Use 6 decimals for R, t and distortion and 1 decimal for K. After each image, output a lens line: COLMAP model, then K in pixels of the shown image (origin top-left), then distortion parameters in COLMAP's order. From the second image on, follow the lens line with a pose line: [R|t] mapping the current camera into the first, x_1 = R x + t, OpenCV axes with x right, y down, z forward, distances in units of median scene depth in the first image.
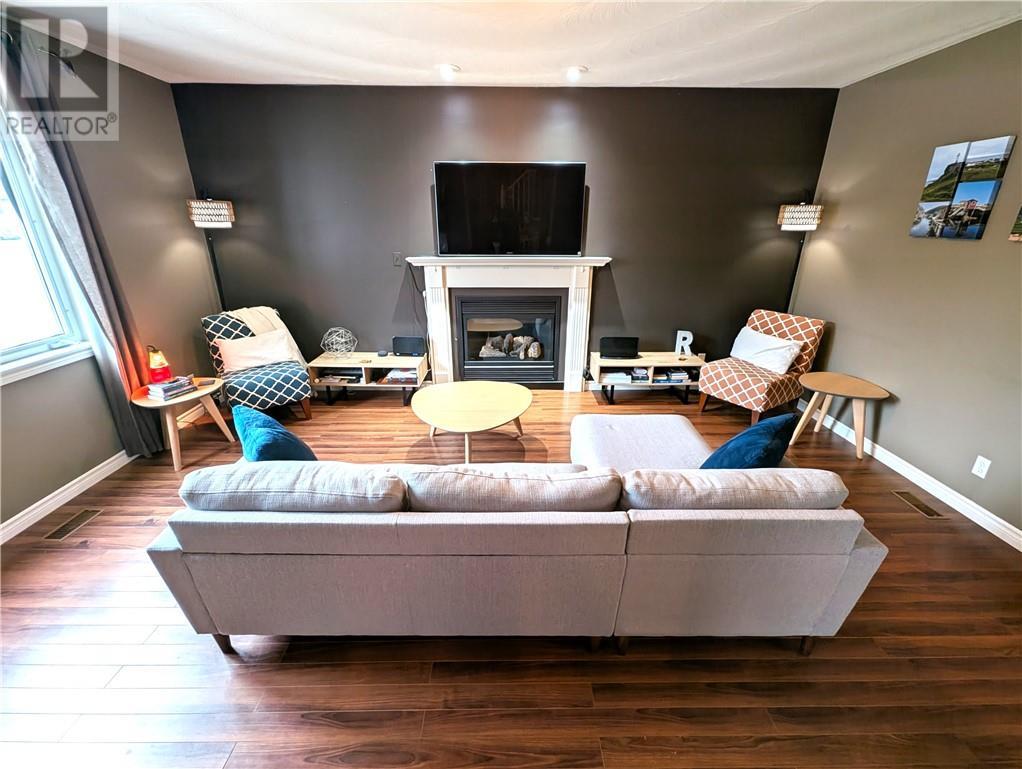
lens RADIAL K [[426.5, 0, 514.2], [0, 426.5, 383.5], [0, 0, 1]] dist [0.002931, 0.000289]
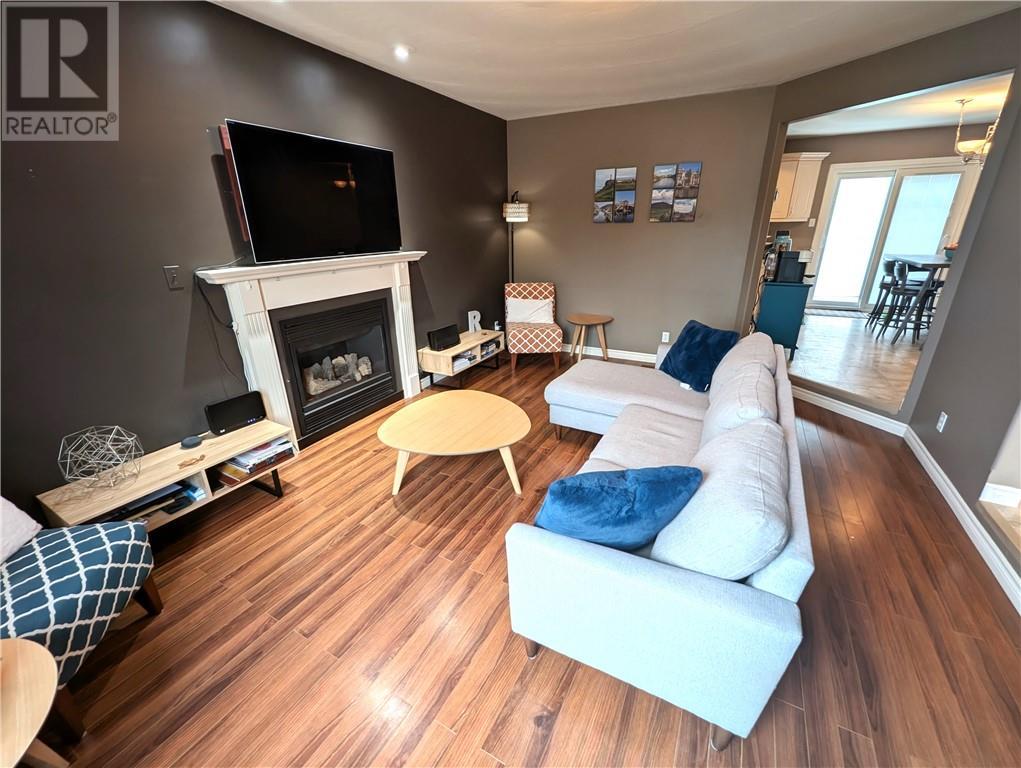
lens RADIAL K [[426.0, 0, 505.9], [0, 426.0, 384.6], [0, 0, 1]] dist [0.002931, 0.000289]
pose [[0.485166, -0.316962, 0.814953, -0.586238], [0.326796, 0.930183, 0.167226, -0.106753], [-0.811060, 0.185191, 0.554875, 0.346078]]
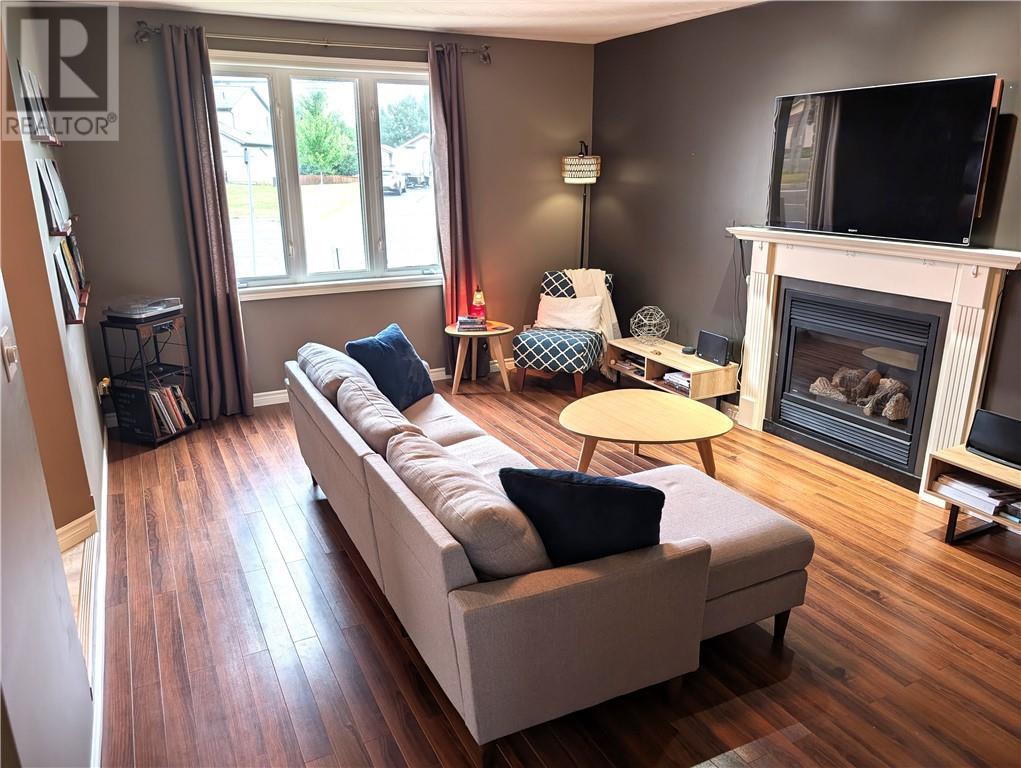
lens RADIAL K [[727.9, 0, 514.2], [0, 727.9, 386.6], [0, 0, 1]] dist [0.025154, -0.007978]
pose [[0.462187, 0.253120, -0.849890, 0.700375], [-0.311774, 0.943594, 0.111478, -0.061902], [0.830169, 0.213450, 0.515034, 0.109309]]
